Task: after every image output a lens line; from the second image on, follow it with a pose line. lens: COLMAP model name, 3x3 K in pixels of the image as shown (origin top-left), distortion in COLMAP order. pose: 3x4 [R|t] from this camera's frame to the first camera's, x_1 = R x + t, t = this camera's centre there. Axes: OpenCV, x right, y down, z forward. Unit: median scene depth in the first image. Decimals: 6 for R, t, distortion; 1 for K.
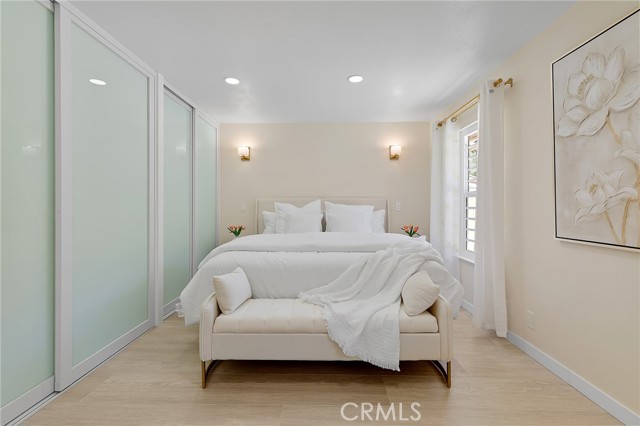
lens RADIAL K [[290.0, 0, 316.2], [0, 290.0, 207.2], [0, 0, 1]] dist [0.007718, 0.000617]
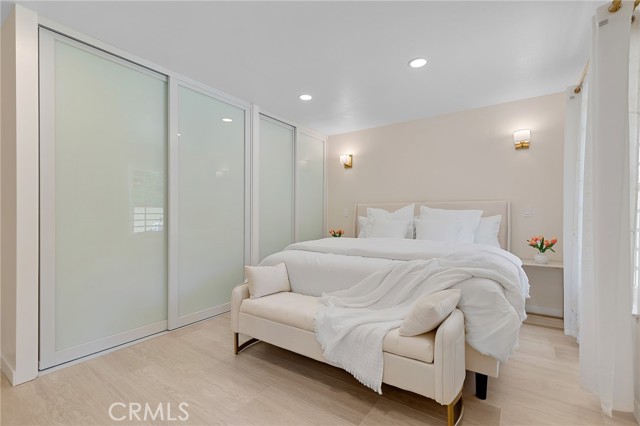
lens RADIAL K [[290.0, 0, 313.9], [0, 290.0, 217.9], [0, 0, 1]] dist [0.007718, 0.000617]
pose [[0.829789, 0.008062, -0.558019, 0.516113], [-0.005062, 0.999963, 0.006920, 0.024868], [0.558054, -0.002918, 0.829799, 0.140709]]
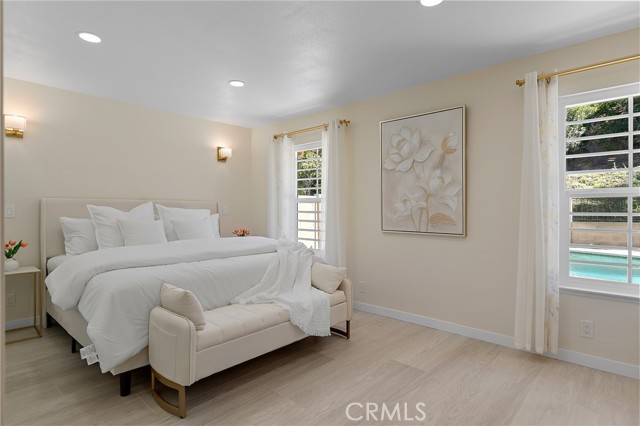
lens RADIAL K [[344.7, 0, 316.2], [0, 344.7, 211.8], [0, 0, 1]] dist [0.003683, -0.003269]
pose [[0.661261, -0.004989, 0.750139, -0.806779], [-0.000907, 0.999972, 0.007451, -0.012547], [-0.750156, -0.005608, 0.661238, 0.006122]]
